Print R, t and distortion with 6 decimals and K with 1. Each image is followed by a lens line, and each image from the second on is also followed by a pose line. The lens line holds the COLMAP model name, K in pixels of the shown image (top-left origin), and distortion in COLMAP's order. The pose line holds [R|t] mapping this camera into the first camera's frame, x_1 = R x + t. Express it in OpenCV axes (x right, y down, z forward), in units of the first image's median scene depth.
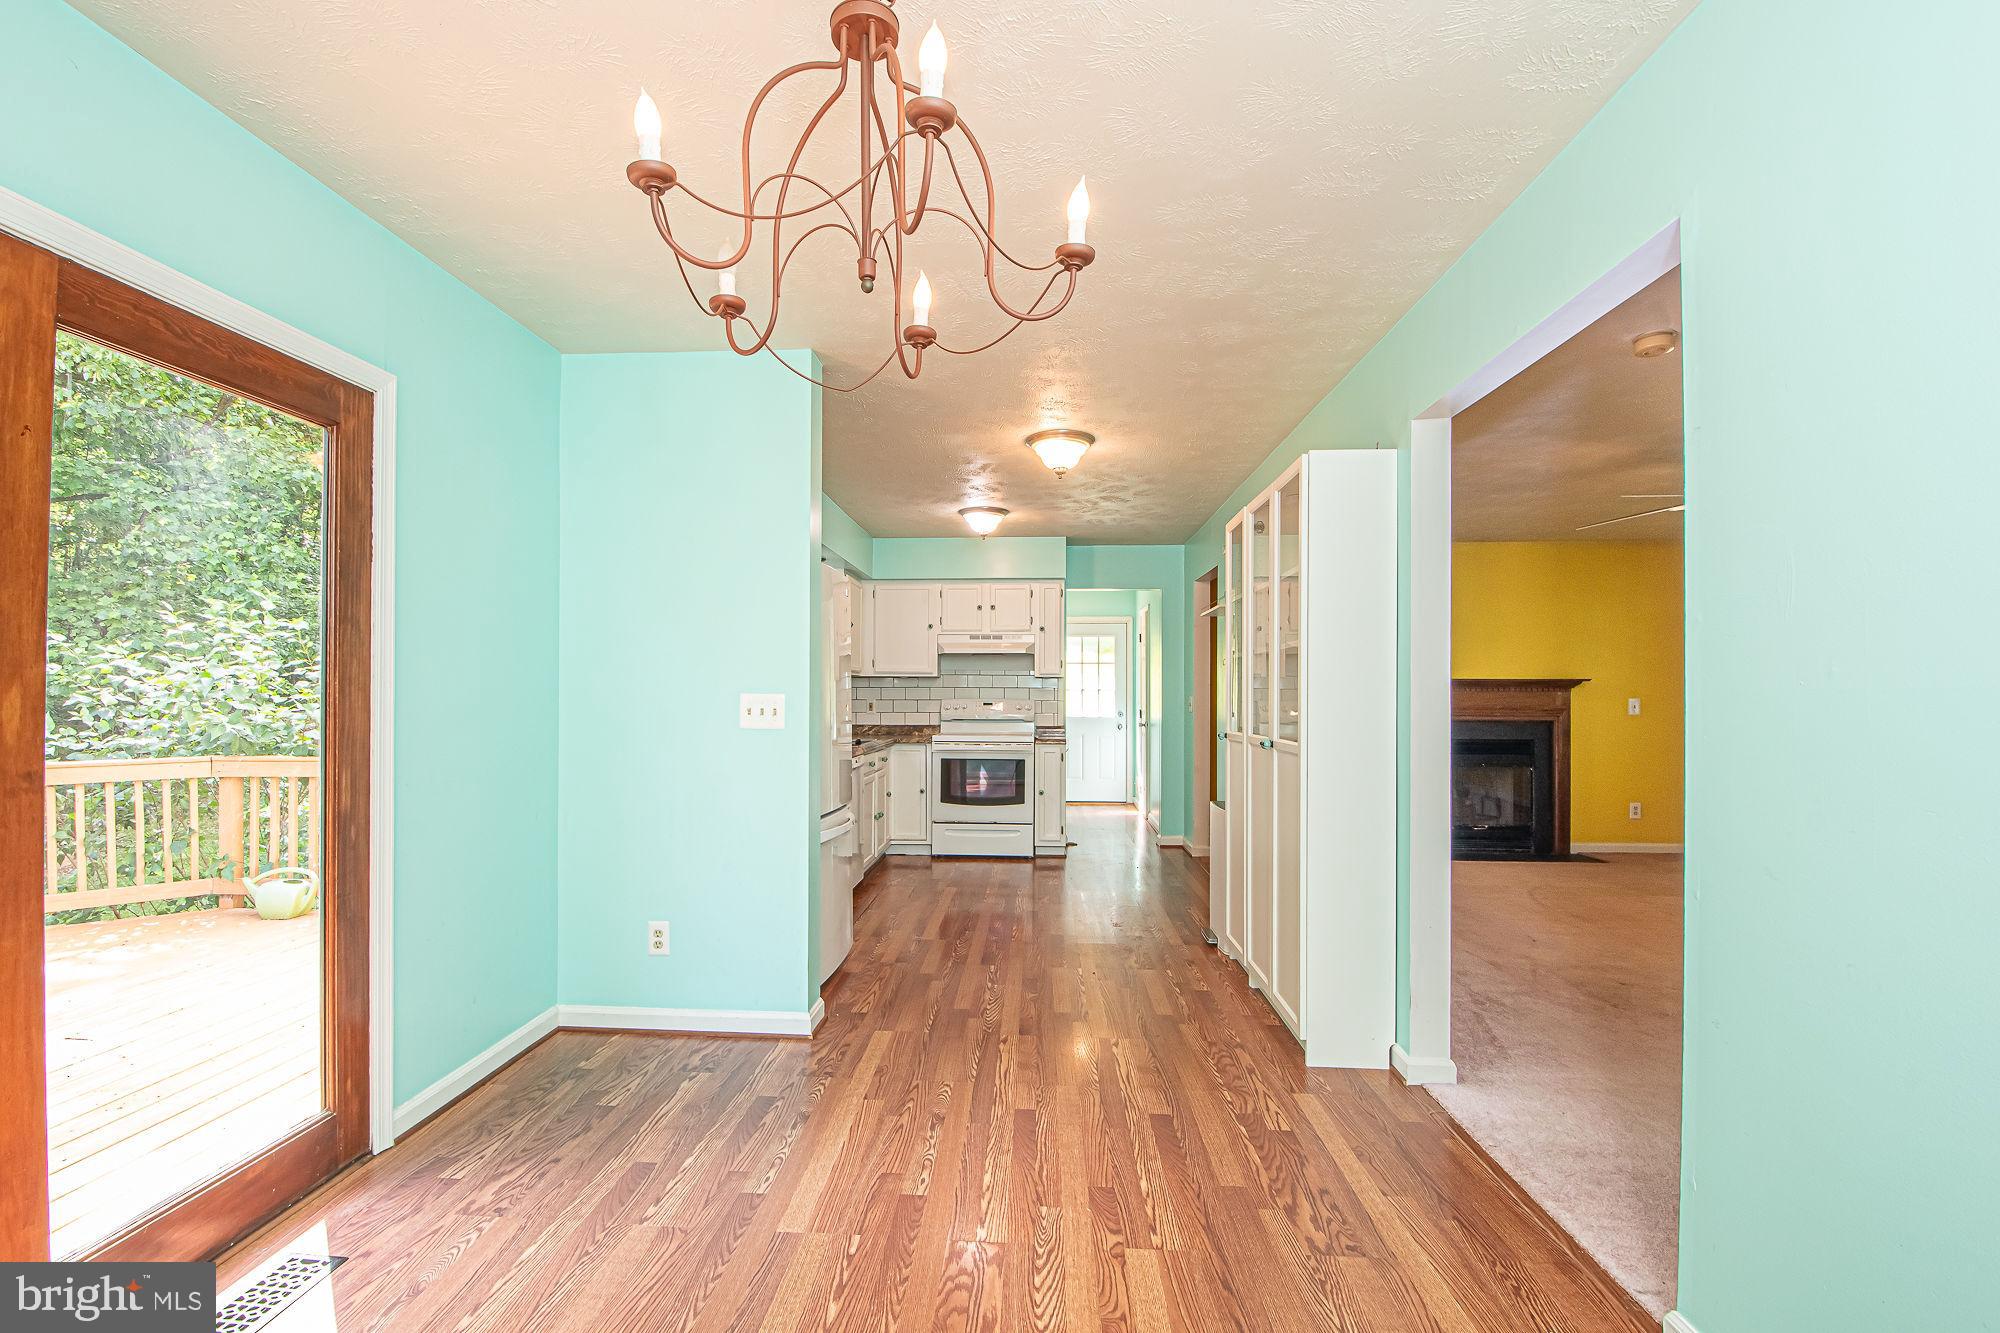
lens RADIAL K [[873.5, 0, 987.3], [0, 873.5, 702.1], [0, 0, 1]] dist [-0.024152, -0.000381]
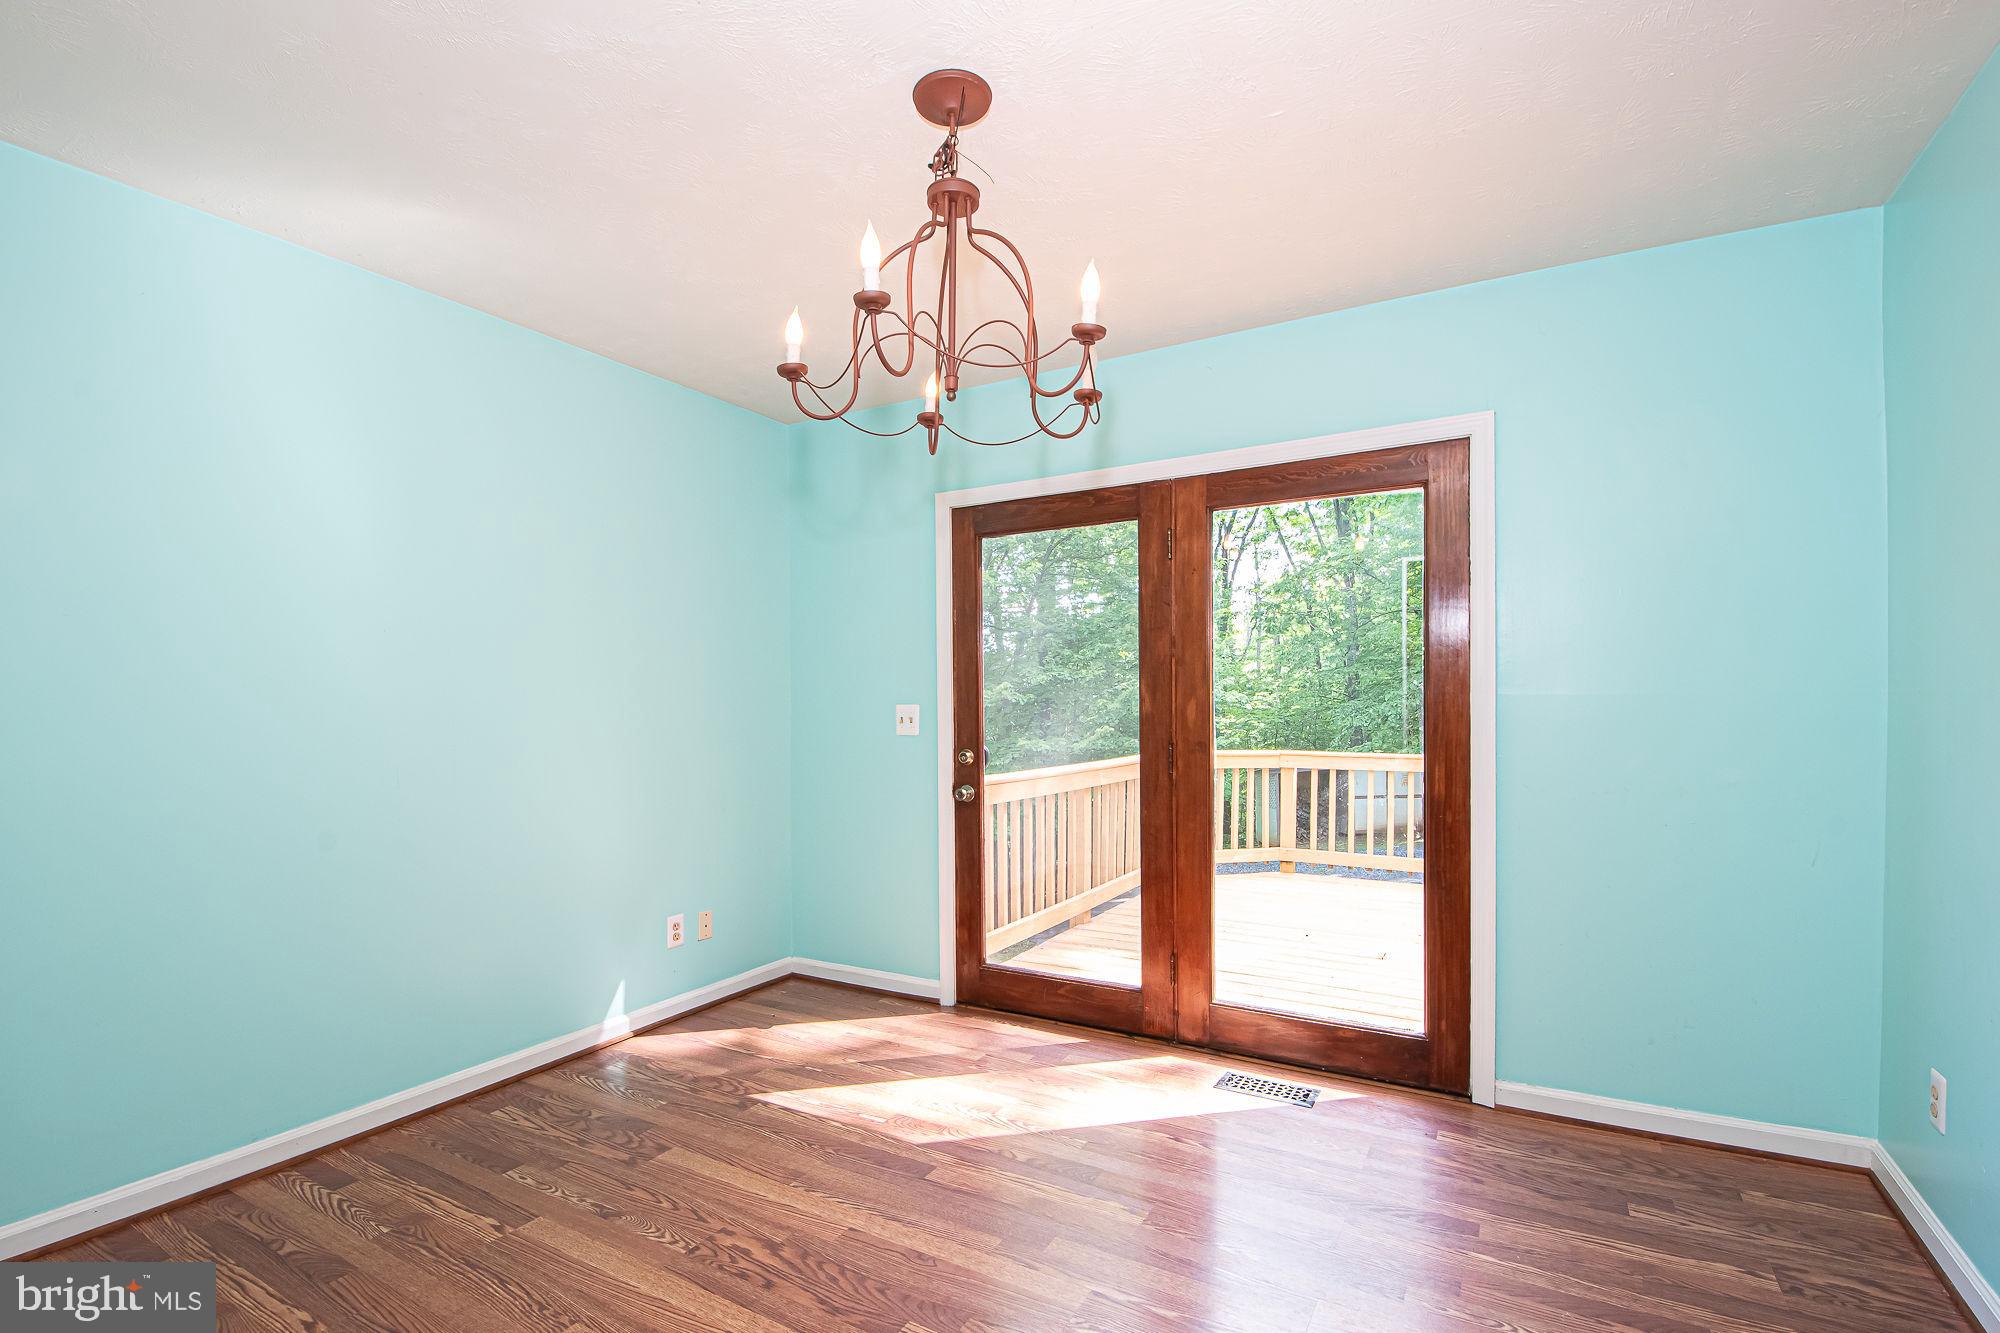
lens RADIAL K [[947.1, 0, 1002.3], [0, 947.1, 700.8], [0, 0, 1]] dist [0.014417, -0.024060]
pose [[-0.429761, 0.010700, -0.902879, 0.704221], [0.004432, 0.999943, 0.009741, -0.023332], [0.902932, 0.000185, -0.429784, 0.993967]]
